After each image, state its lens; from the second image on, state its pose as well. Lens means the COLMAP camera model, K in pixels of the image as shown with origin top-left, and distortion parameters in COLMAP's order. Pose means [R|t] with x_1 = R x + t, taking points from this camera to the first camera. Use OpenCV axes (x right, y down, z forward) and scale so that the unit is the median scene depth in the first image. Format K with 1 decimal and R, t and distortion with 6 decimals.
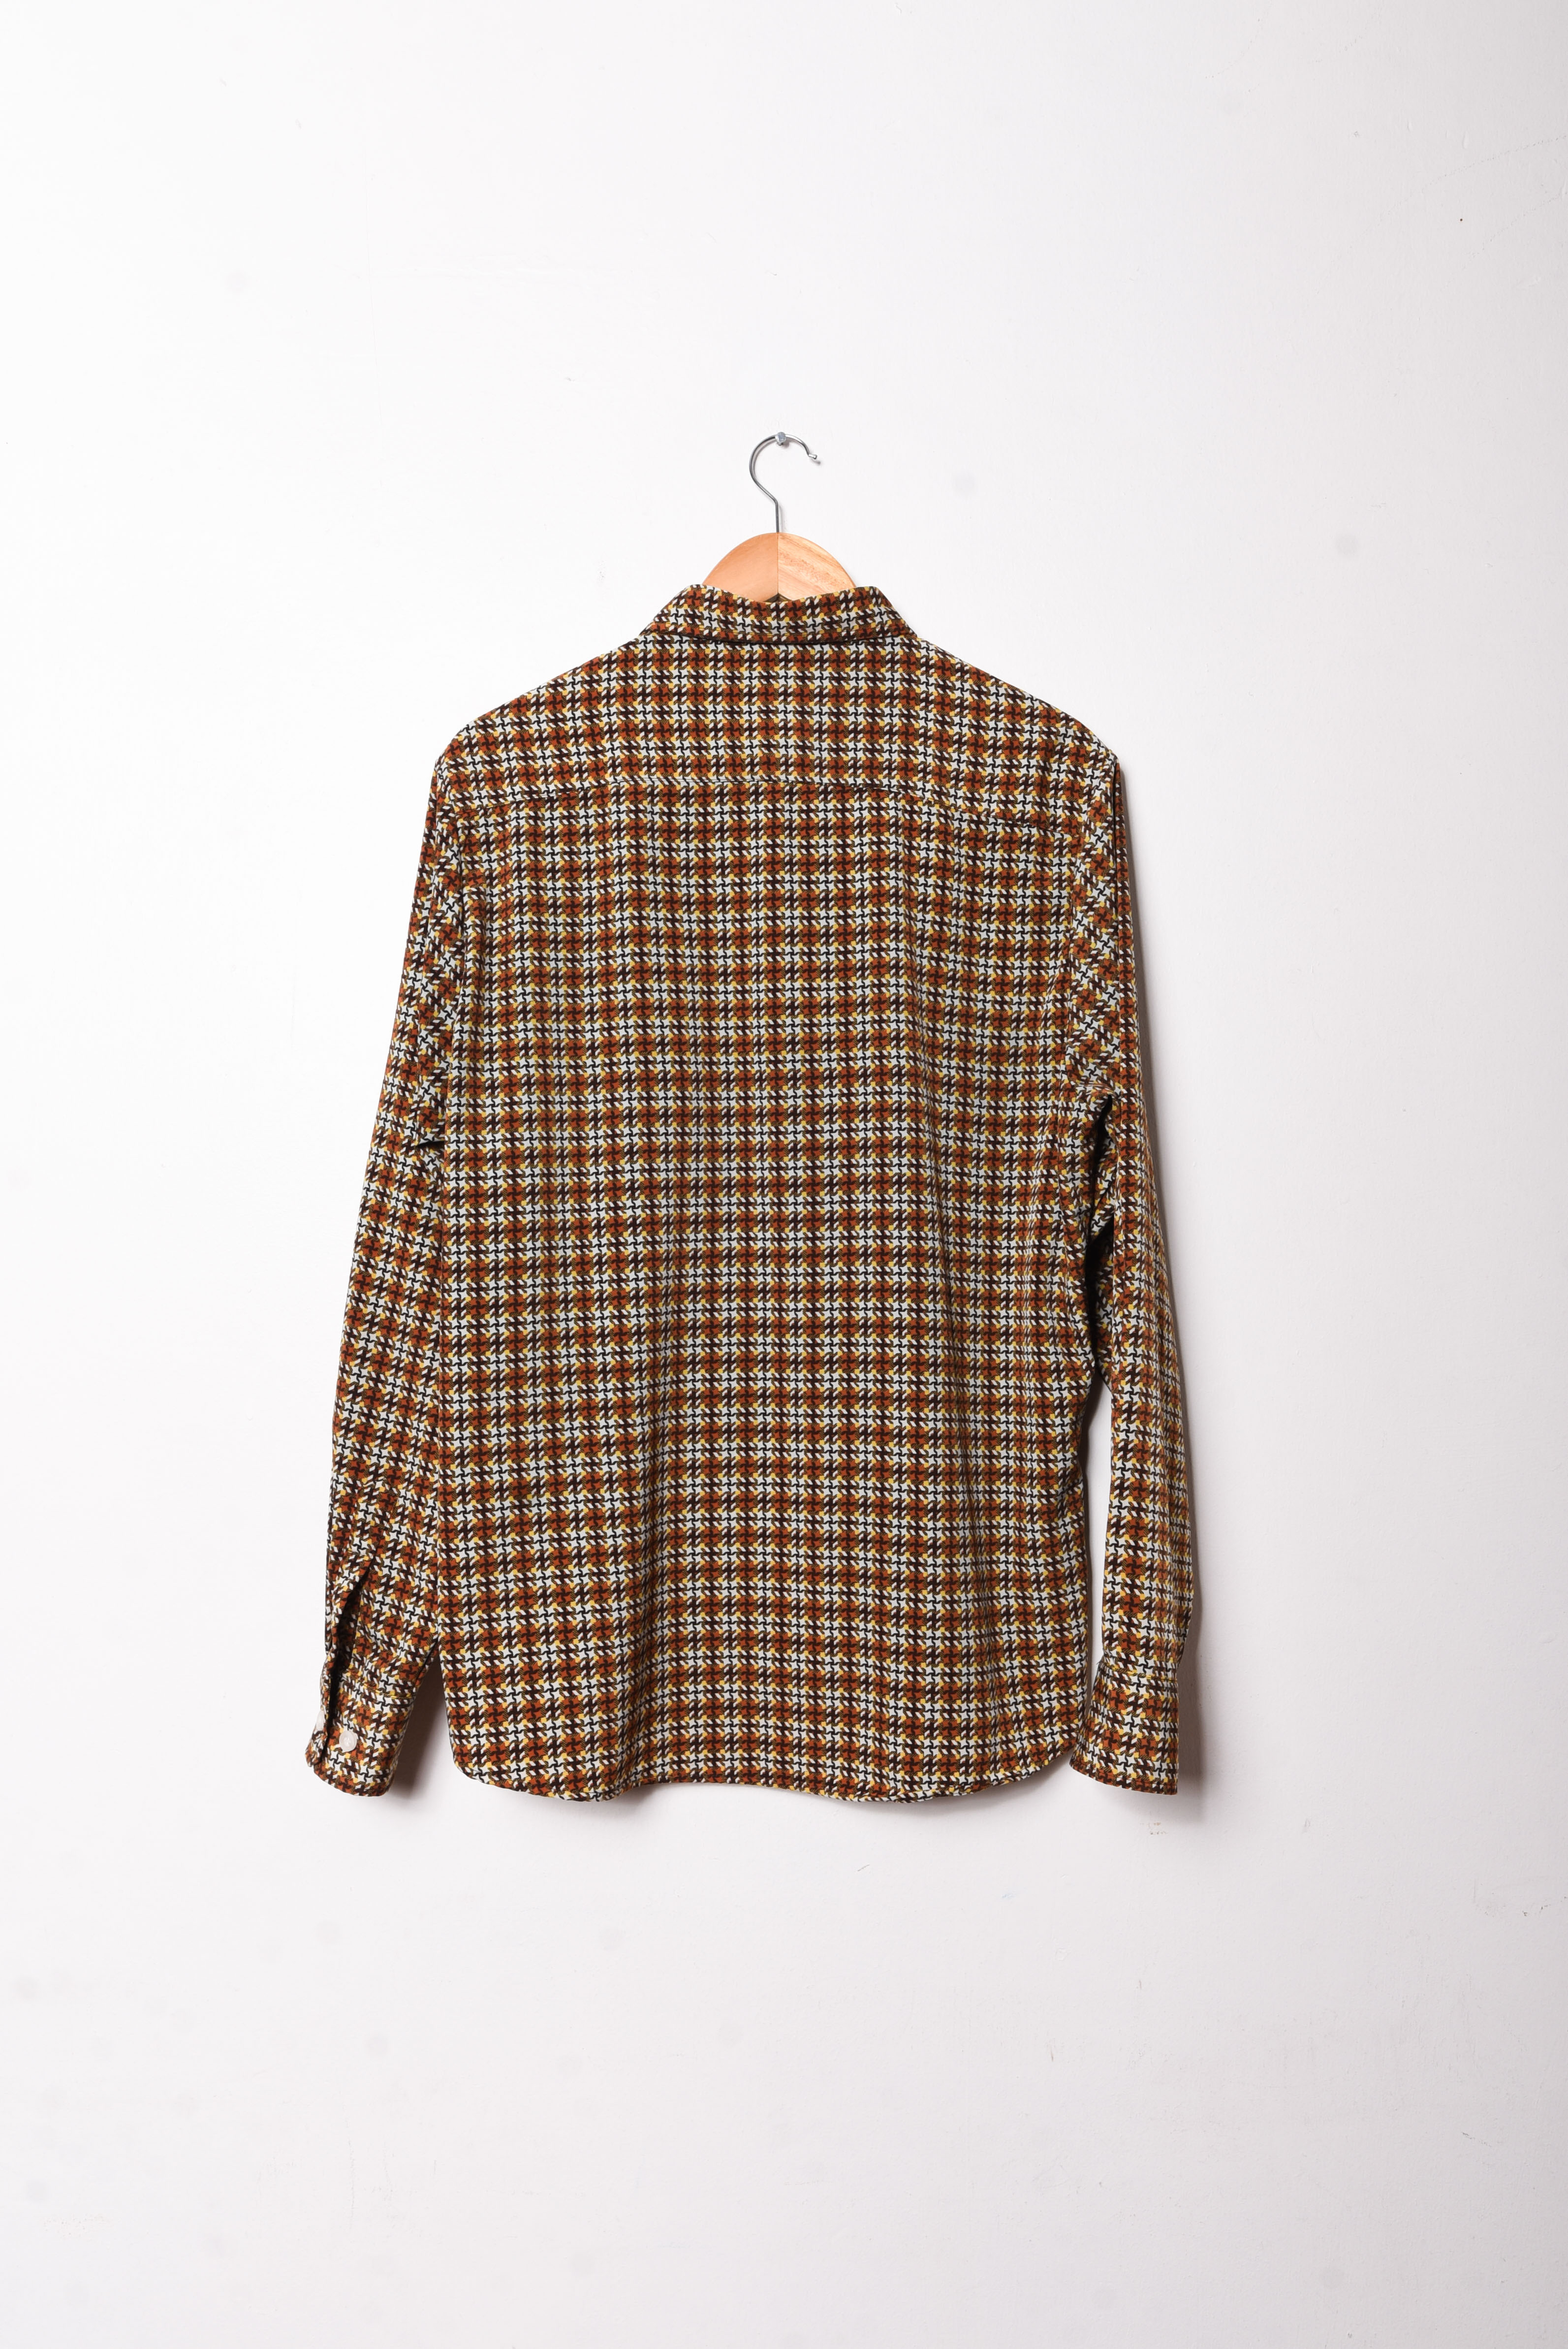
lens RADIAL K [[1433.5, 0, 784.4], [0, 1433.5, 1175.1], [0, 0, 1]] dist [-0.003552, -0.000365]
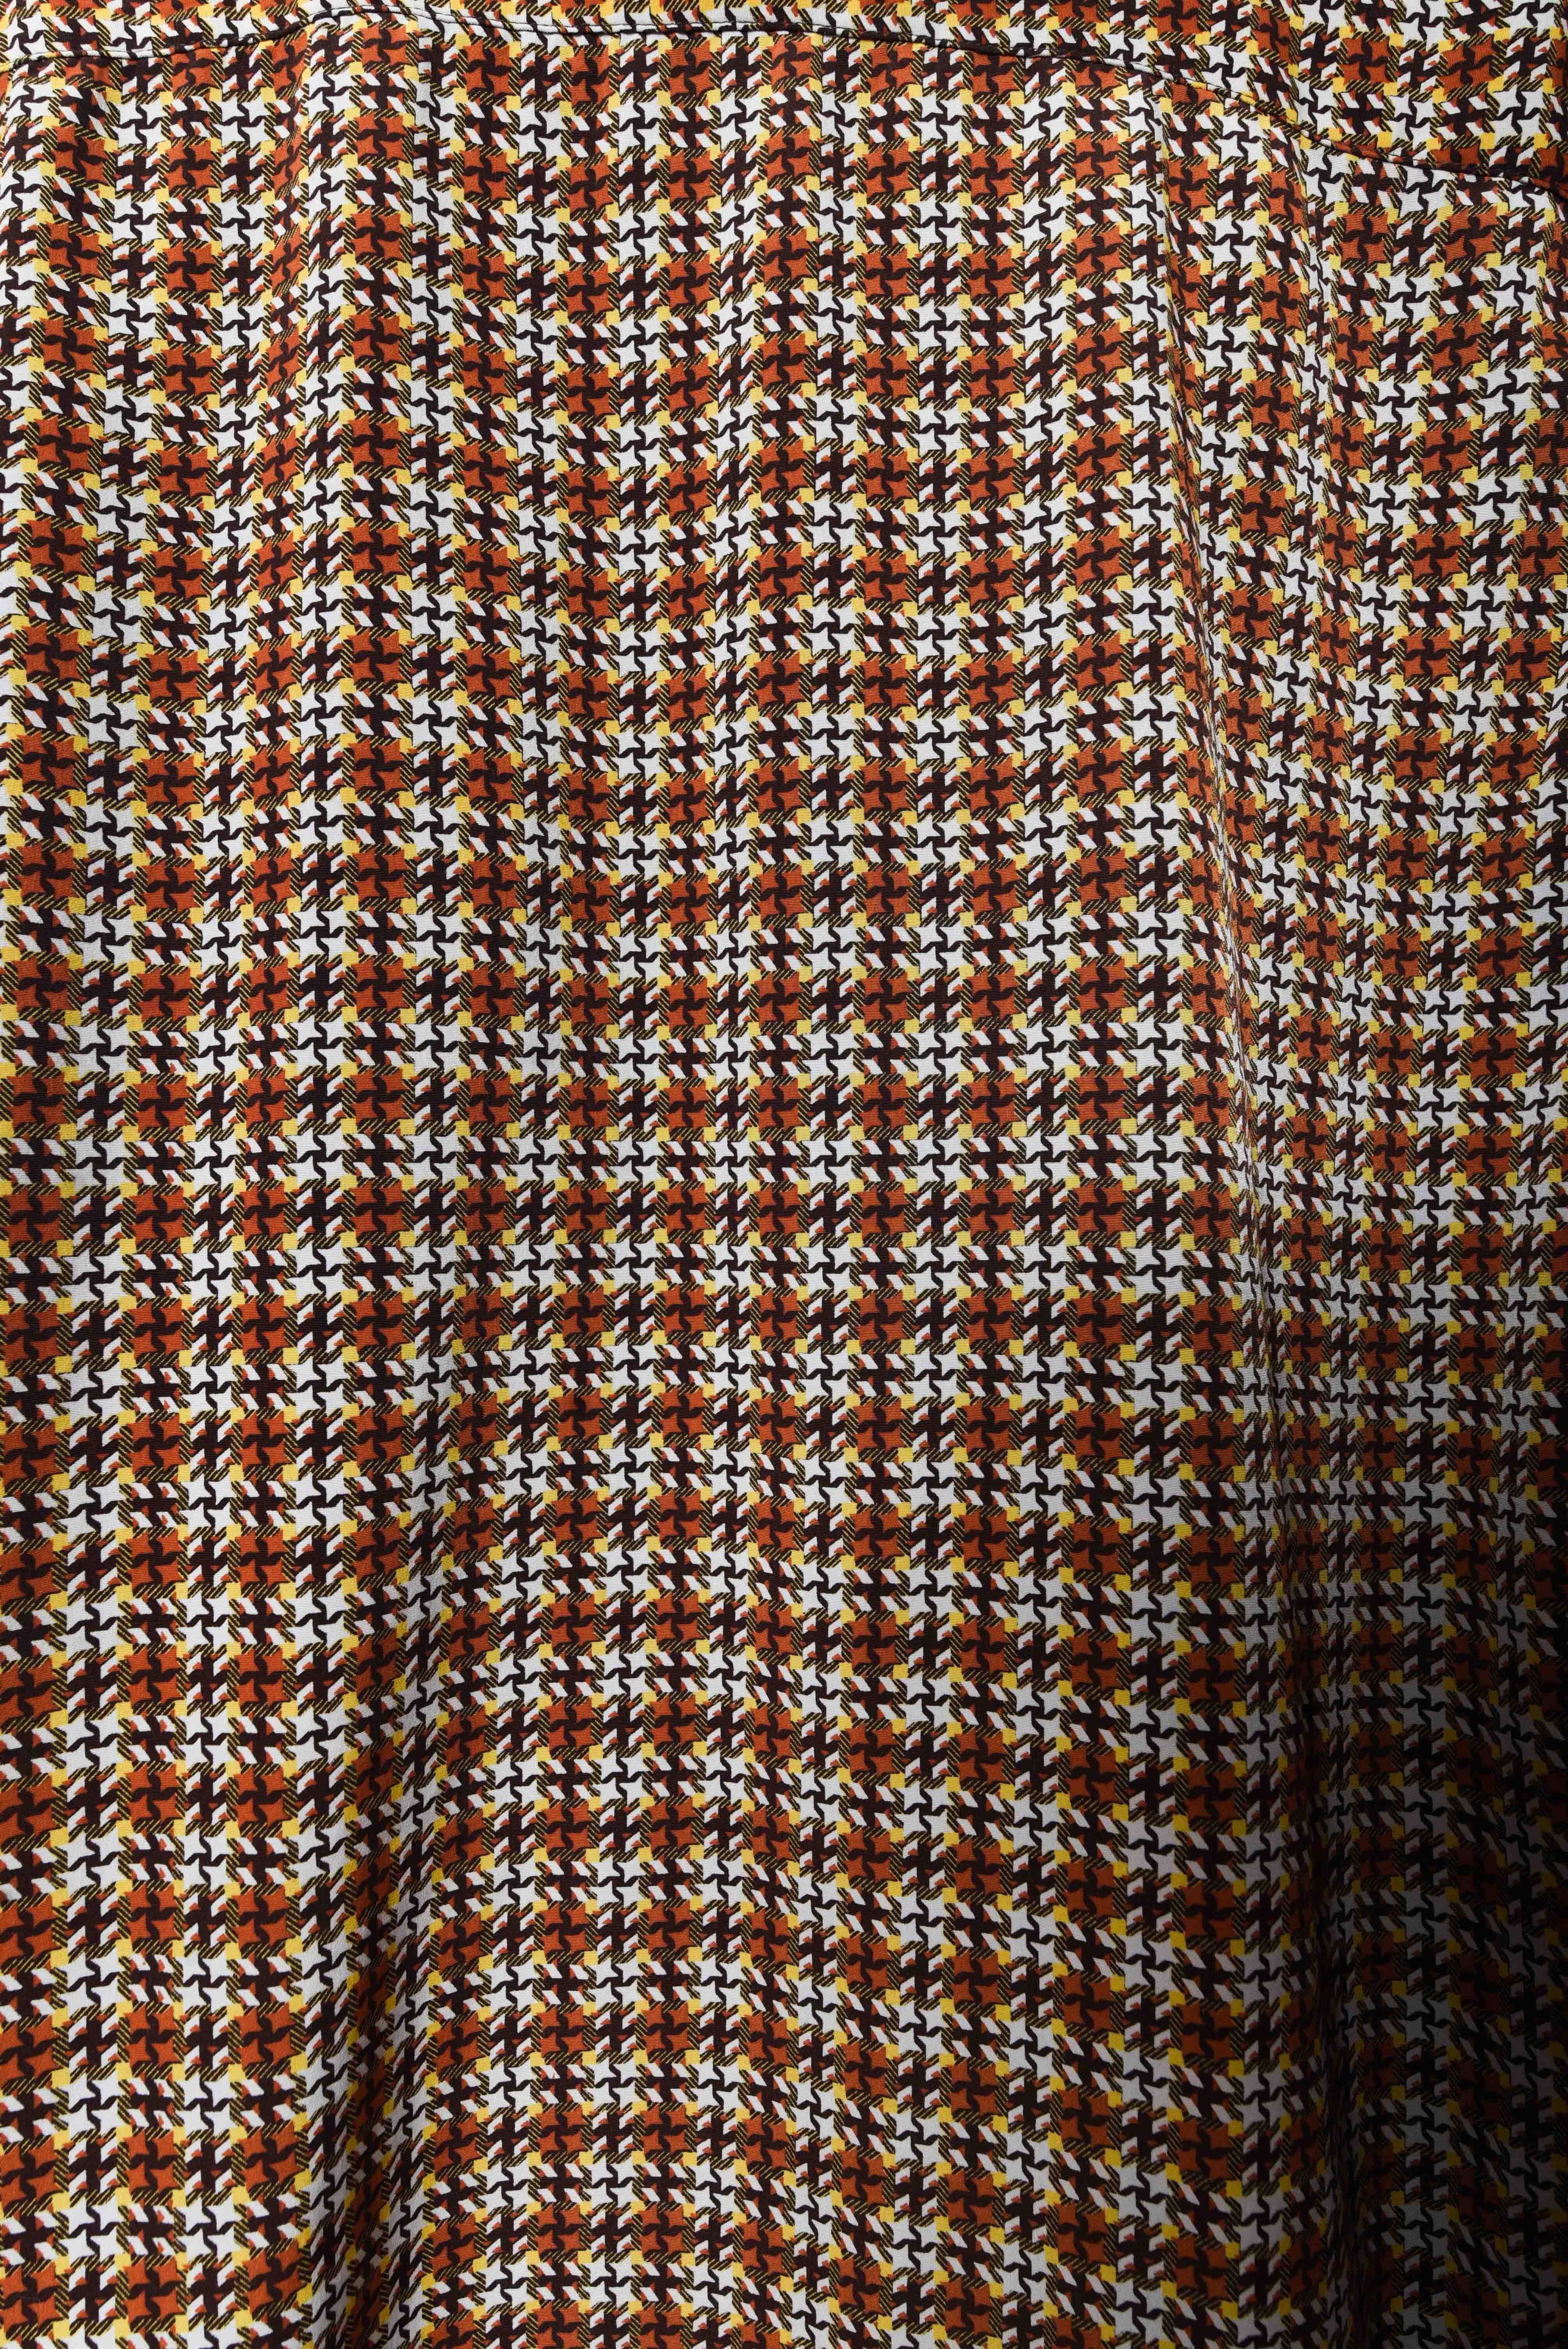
lens RADIAL K [[1433.6, 0, 783.7], [0, 1433.6, 1172.6], [0, 0, 1]] dist [-0.003552, -0.000365]
pose [[0.999722, 0.022660, -0.006520, -0.000906], [-0.022769, 0.999592, -0.017235, 0.003948], [0.006127, 0.017379, 0.999830, 0.667995]]
